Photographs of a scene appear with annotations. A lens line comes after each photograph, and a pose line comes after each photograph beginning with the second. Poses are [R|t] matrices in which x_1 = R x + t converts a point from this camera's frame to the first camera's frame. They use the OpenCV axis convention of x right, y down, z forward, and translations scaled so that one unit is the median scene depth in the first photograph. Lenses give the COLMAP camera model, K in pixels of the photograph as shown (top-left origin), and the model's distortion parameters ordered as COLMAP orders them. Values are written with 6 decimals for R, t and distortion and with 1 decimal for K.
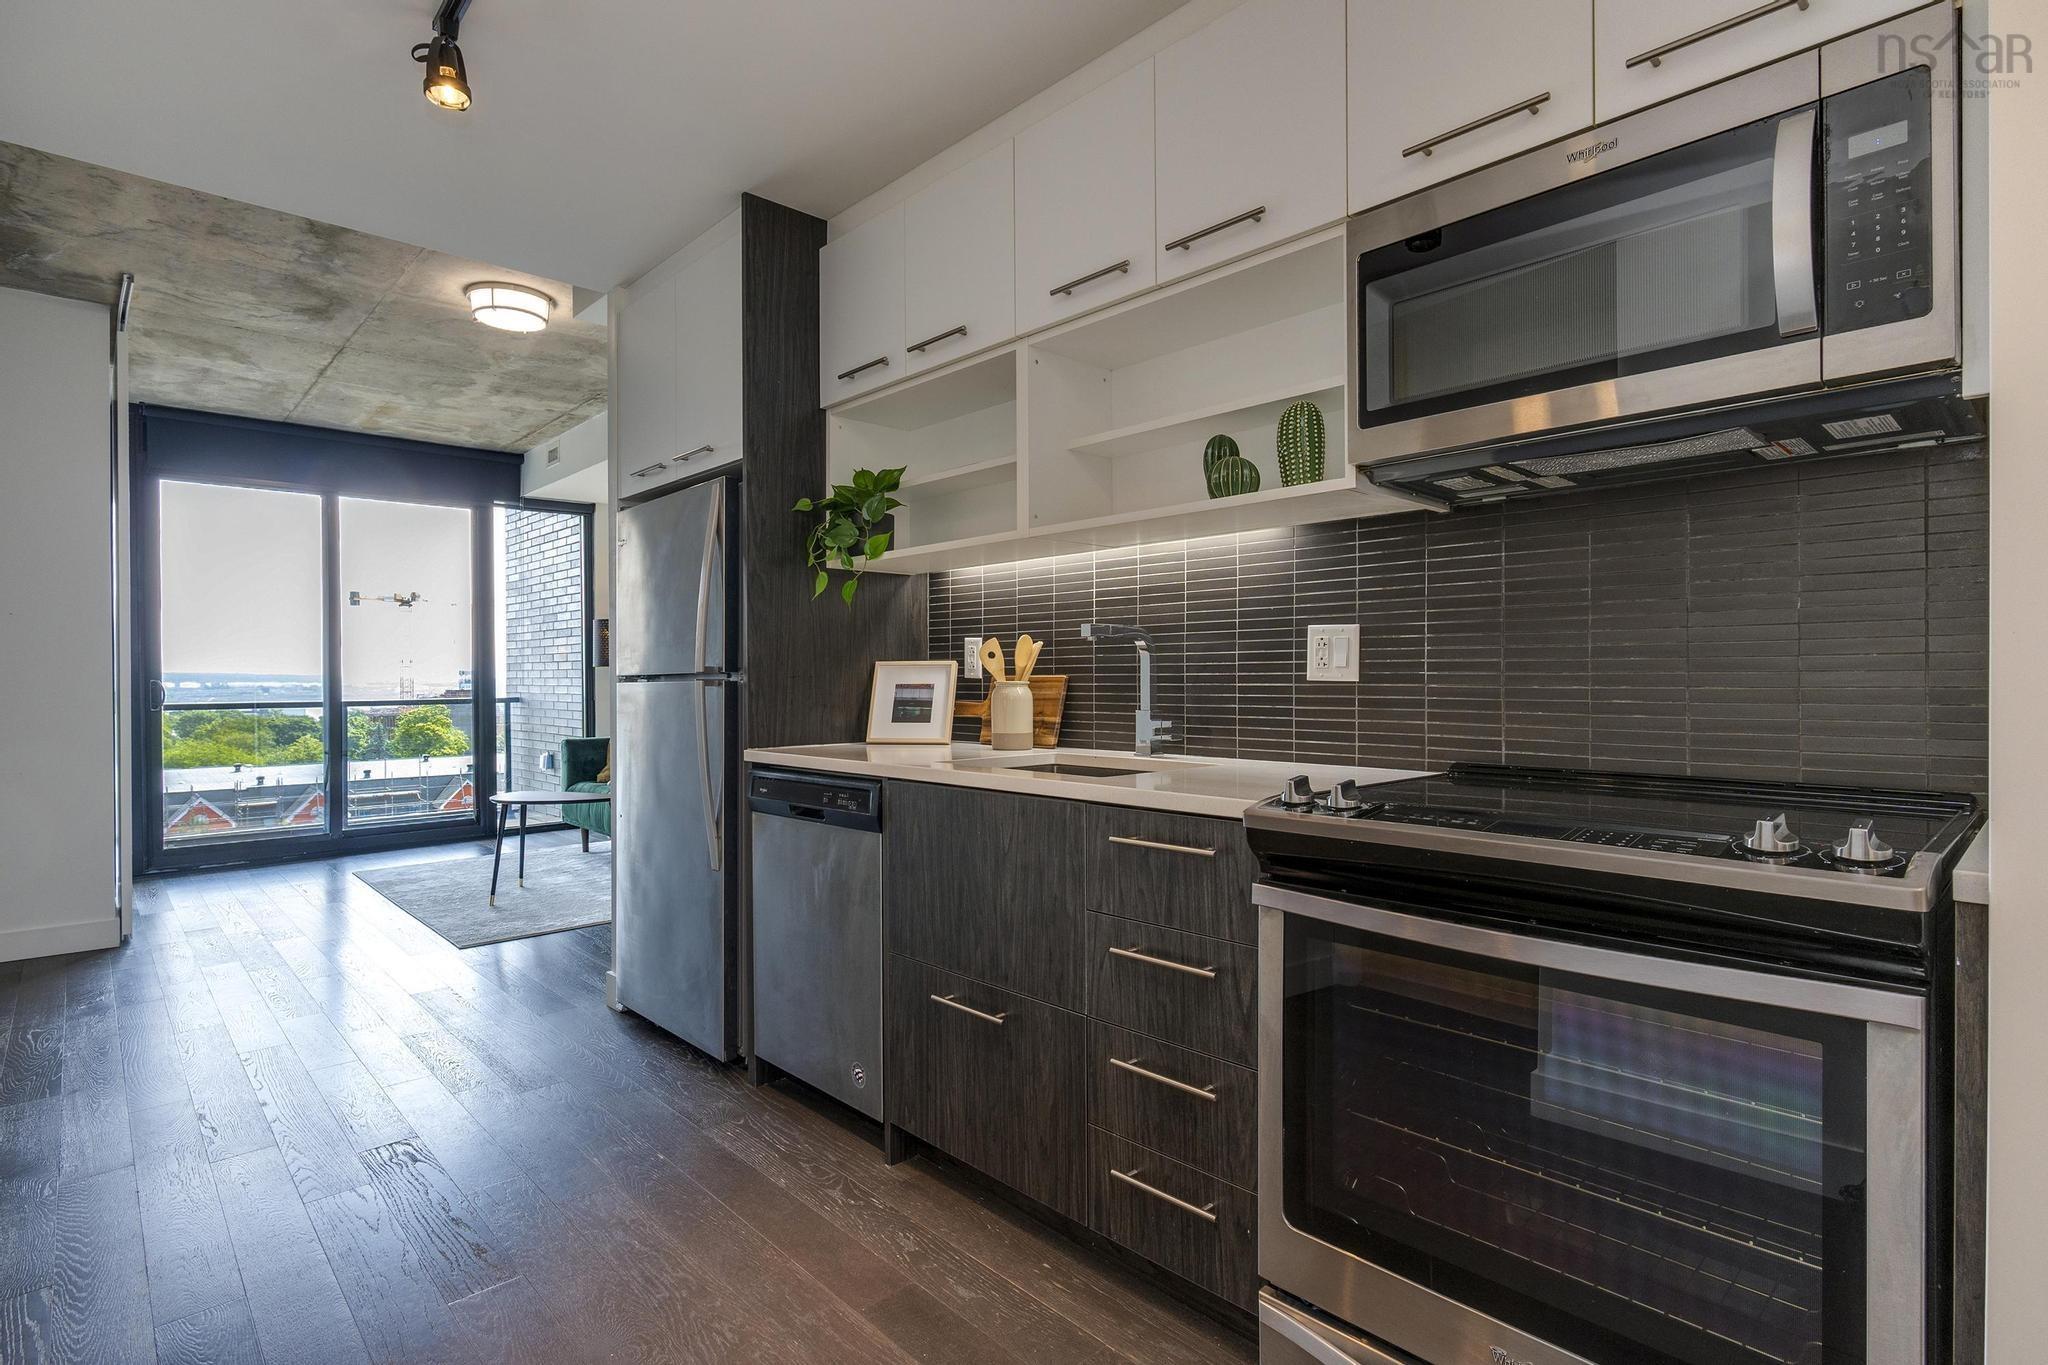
lens RADIAL K [[1015.4, 0, 1027.4], [0, 1015.4, 679.6], [0, 0, 1]] dist [-0.014300, 0.010706]
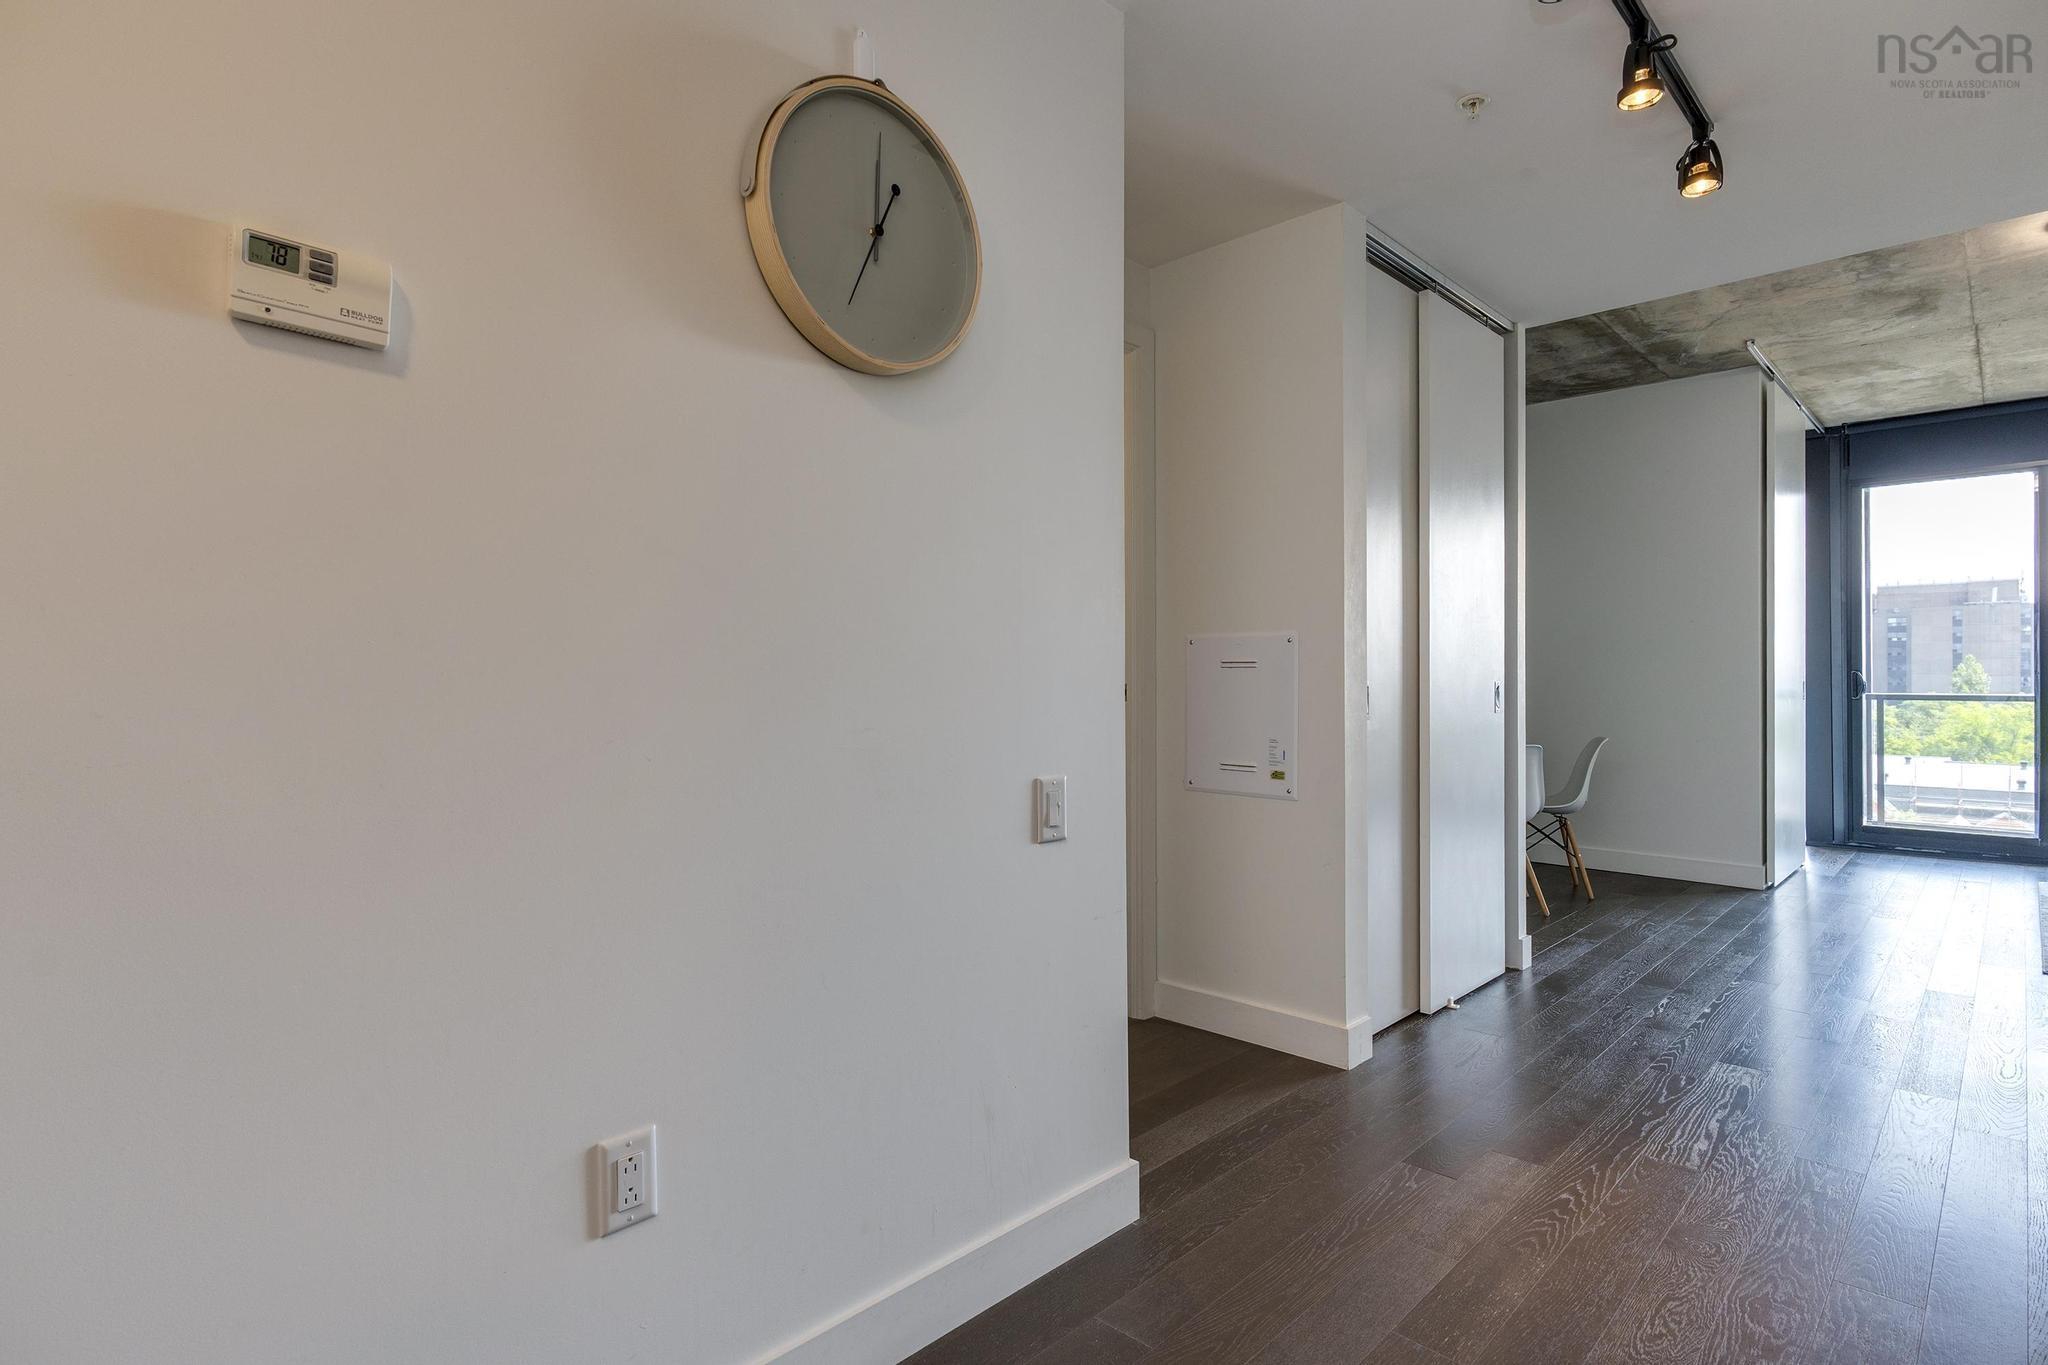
lens RADIAL K [[1014.9, 0, 1024.0], [0, 1014.9, 682.5], [0, 0, 1]] dist [-0.007987, -0.000441]
pose [[0.035362, 0.010851, -0.999316, 0.453558], [-0.000164, 0.999941, 0.010852, 0.001294], [0.999375, -0.000220, 0.035362, 0.112222]]
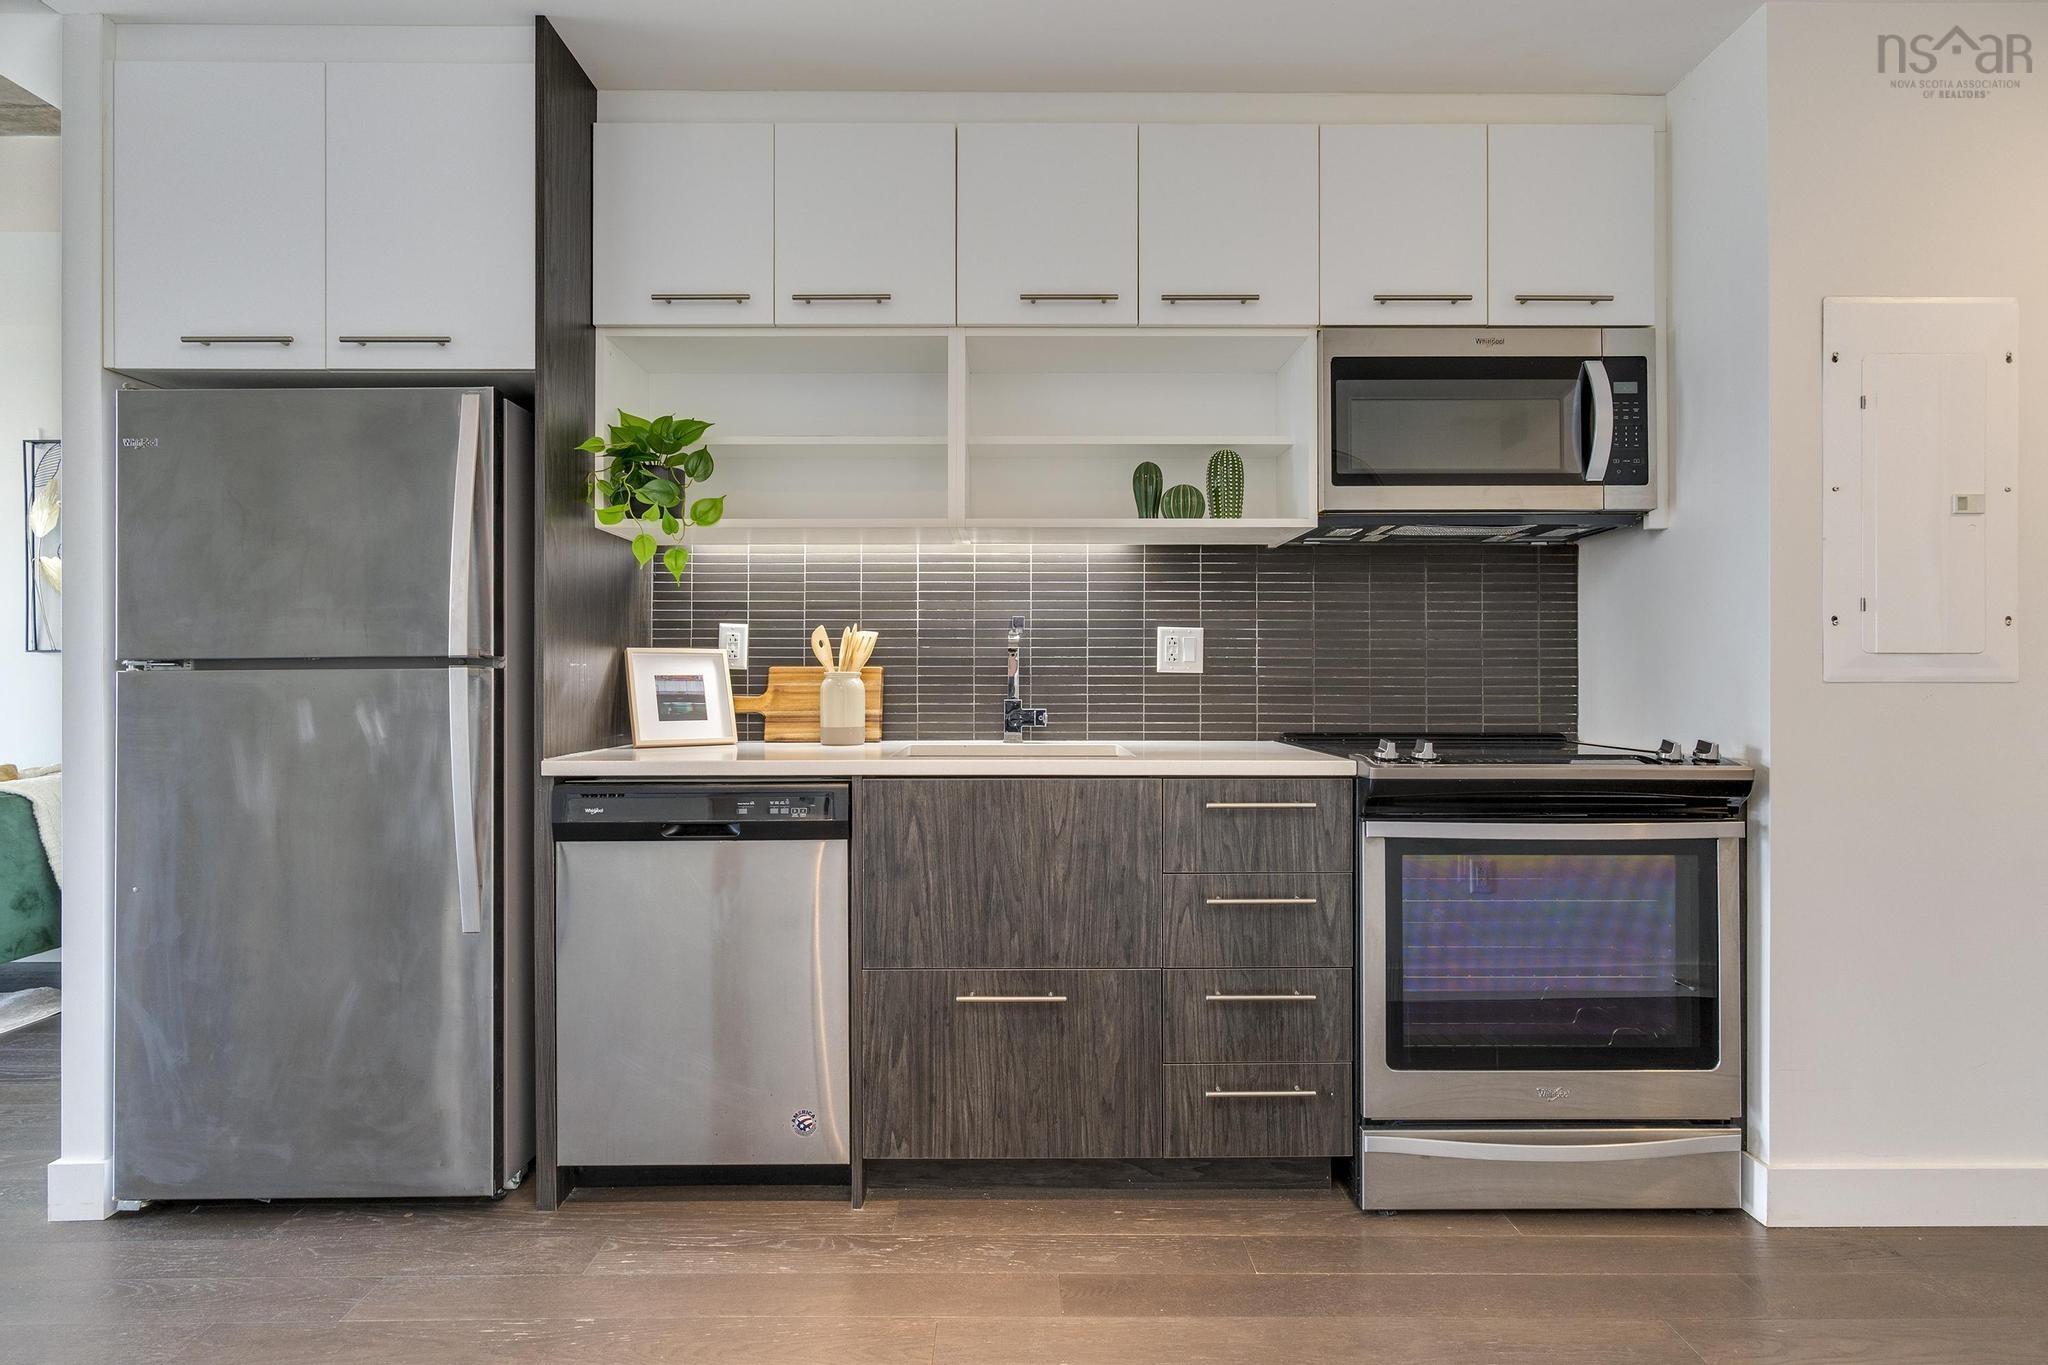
lens RADIAL K [[1019.5, 0, 1019.7], [0, 1019.5, 674.2], [0, 0, 1]] dist [-0.000613, -0.000122]
pose [[0.681213, 0.005958, 0.732061, -0.598547], [-0.002446, 0.999980, -0.005863, 0.008799], [-0.732081, 0.002204, 0.681214, 0.235765]]
